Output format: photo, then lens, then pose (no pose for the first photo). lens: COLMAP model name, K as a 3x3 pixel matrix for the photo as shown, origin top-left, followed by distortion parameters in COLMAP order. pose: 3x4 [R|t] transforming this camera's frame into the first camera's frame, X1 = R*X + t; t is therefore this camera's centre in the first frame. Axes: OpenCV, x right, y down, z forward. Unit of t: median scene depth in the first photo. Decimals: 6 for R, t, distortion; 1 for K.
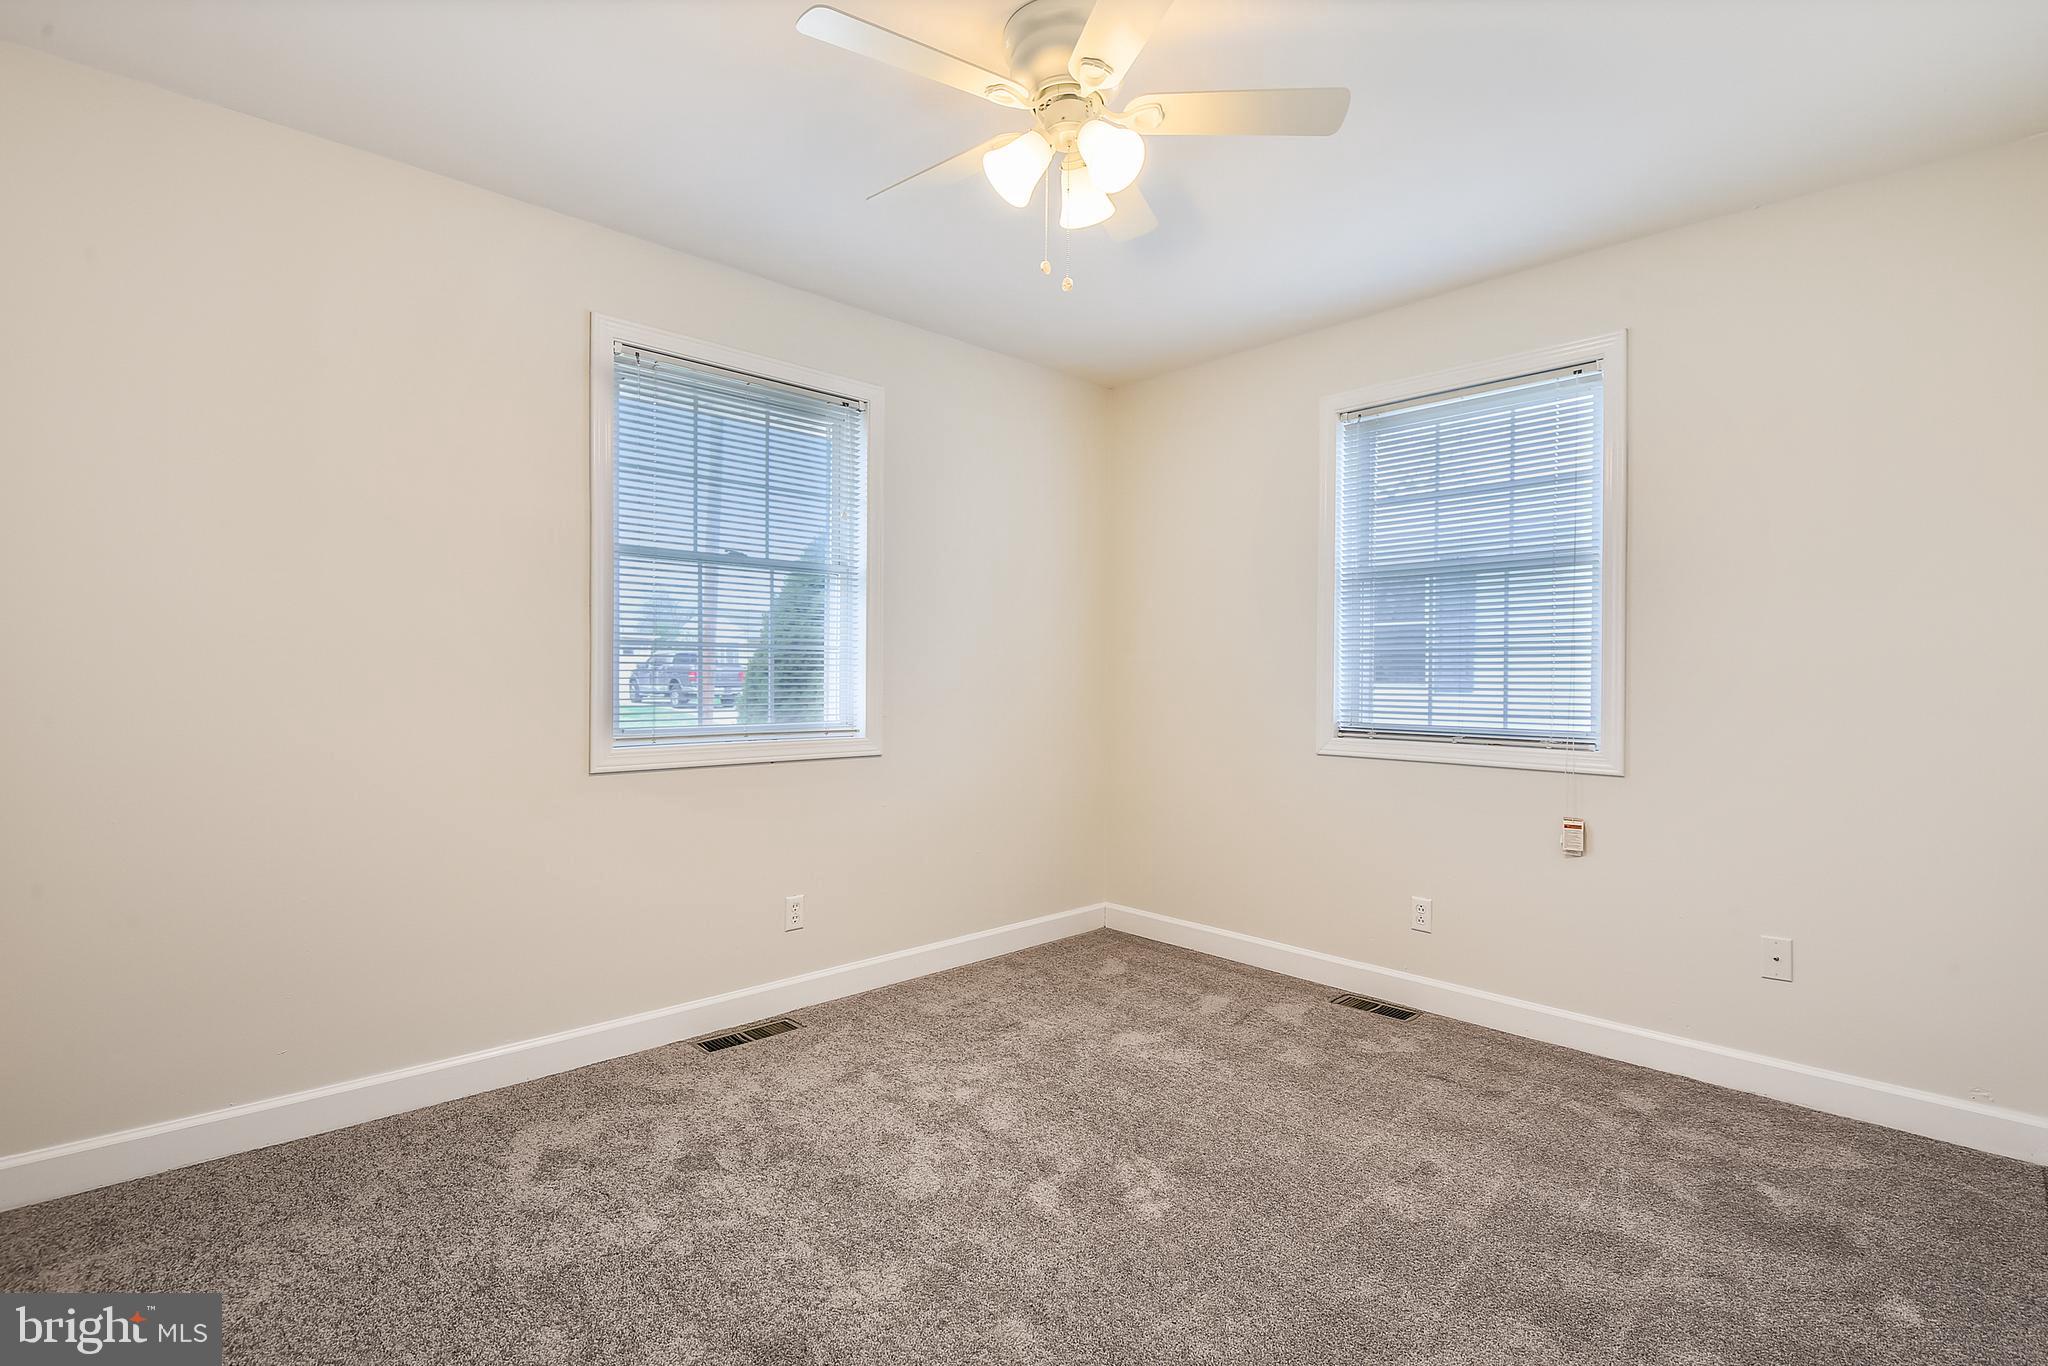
lens RADIAL K [[955.7, 0, 1053.2], [0, 955.7, 678.6], [0, 0, 1]] dist [-0.001070, -0.014230]
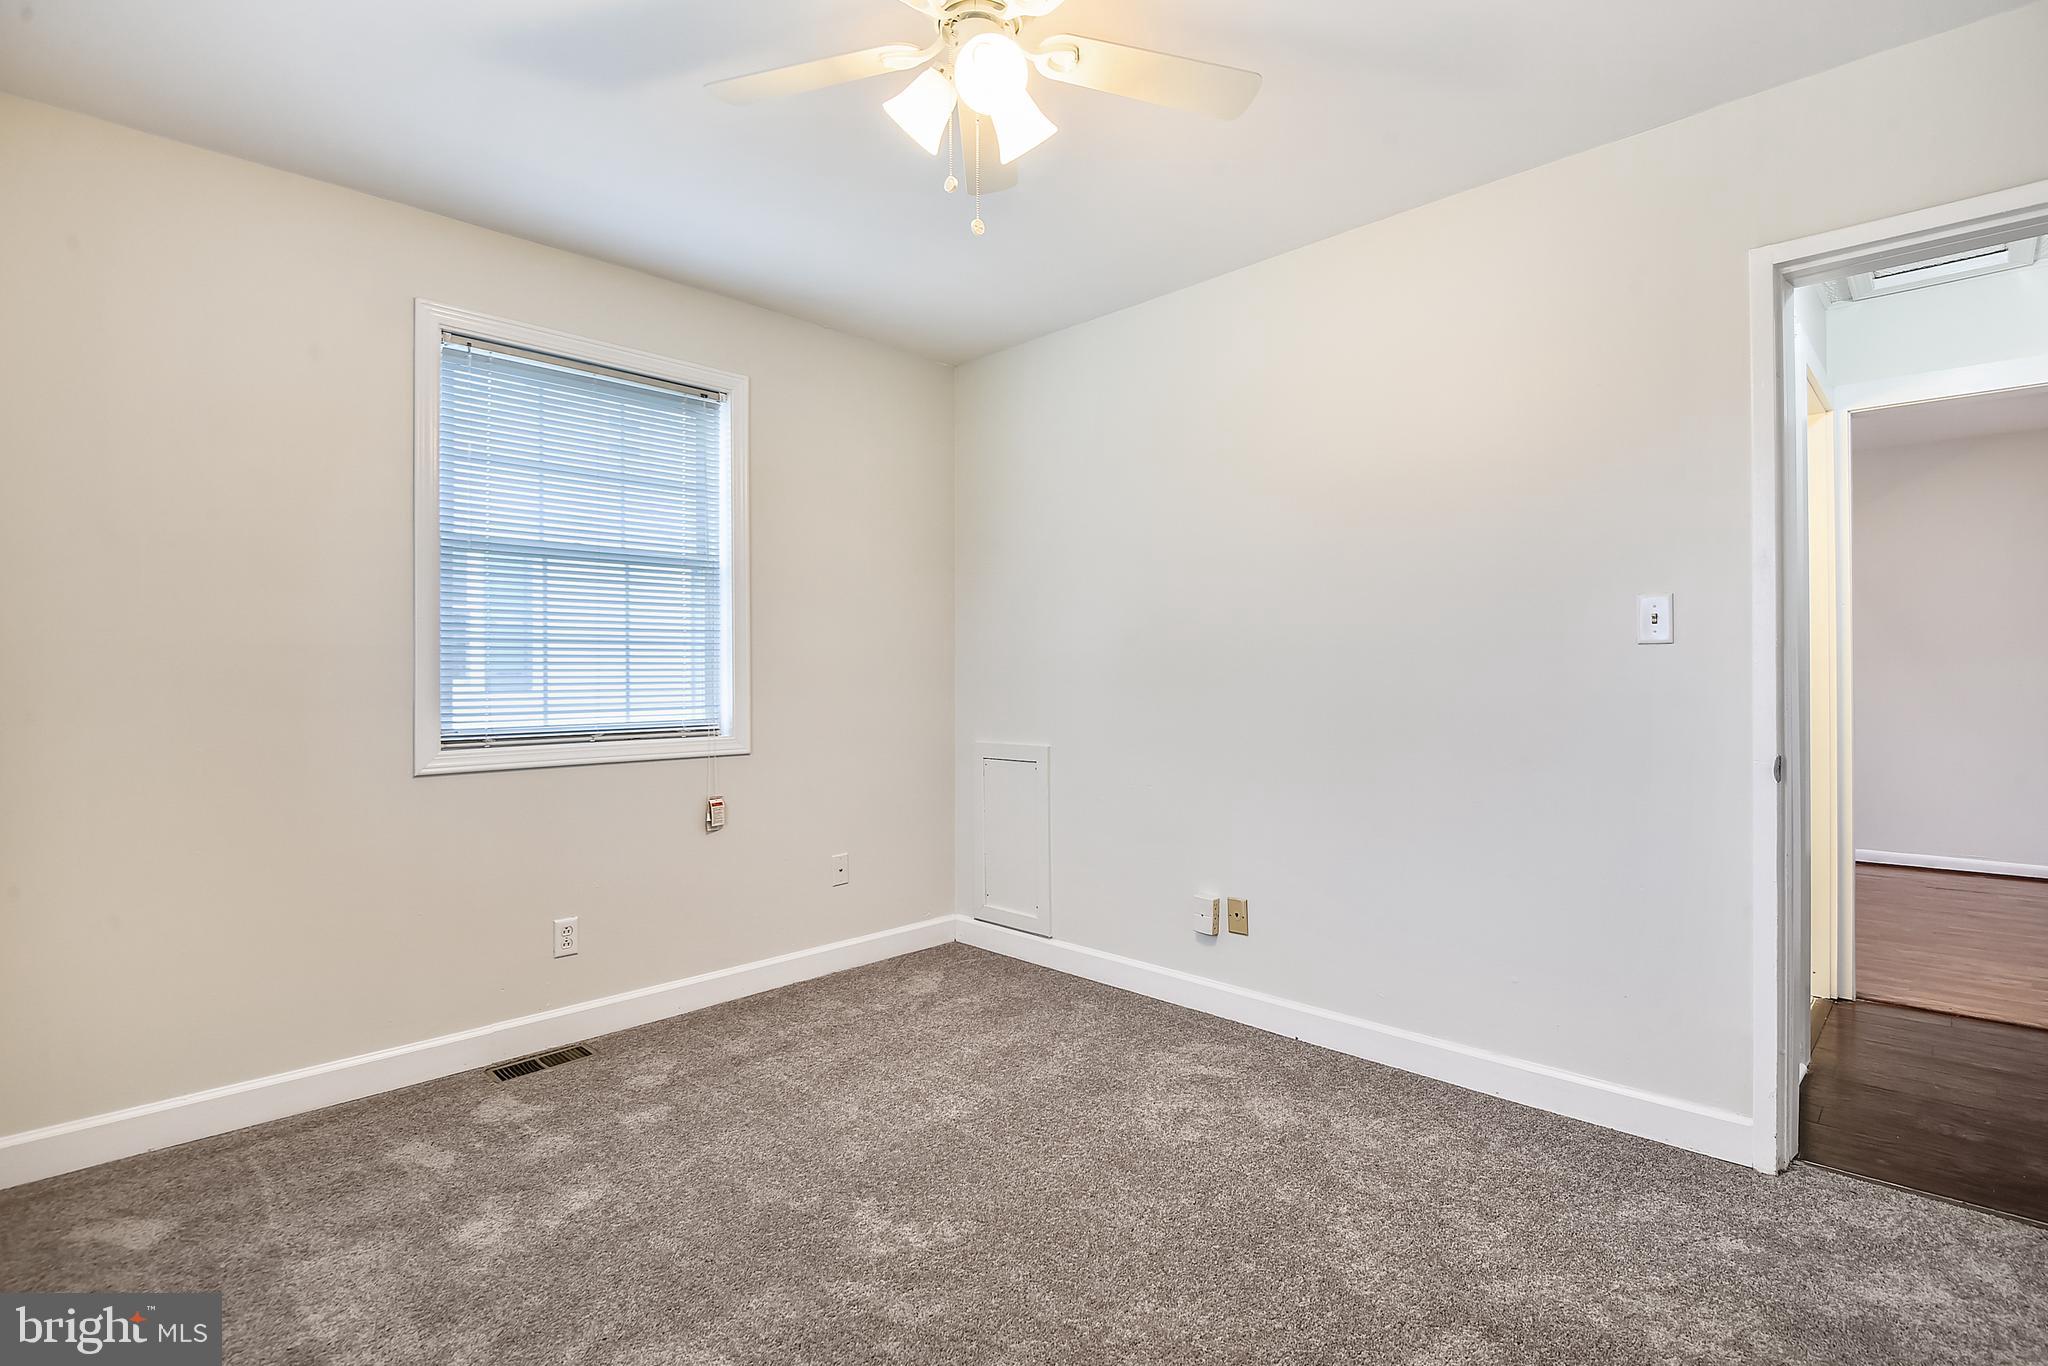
lens RADIAL K [[955.7, 0, 1053.2], [0, 955.7, 678.6], [0, 0, 1]] dist [-0.001070, -0.014230]
pose [[-0.045208, -0.011240, 0.998914, -0.558948], [0.001749, 0.999934, 0.011330, -0.004209], [-0.998976, 0.002260, -0.045186, 0.625802]]
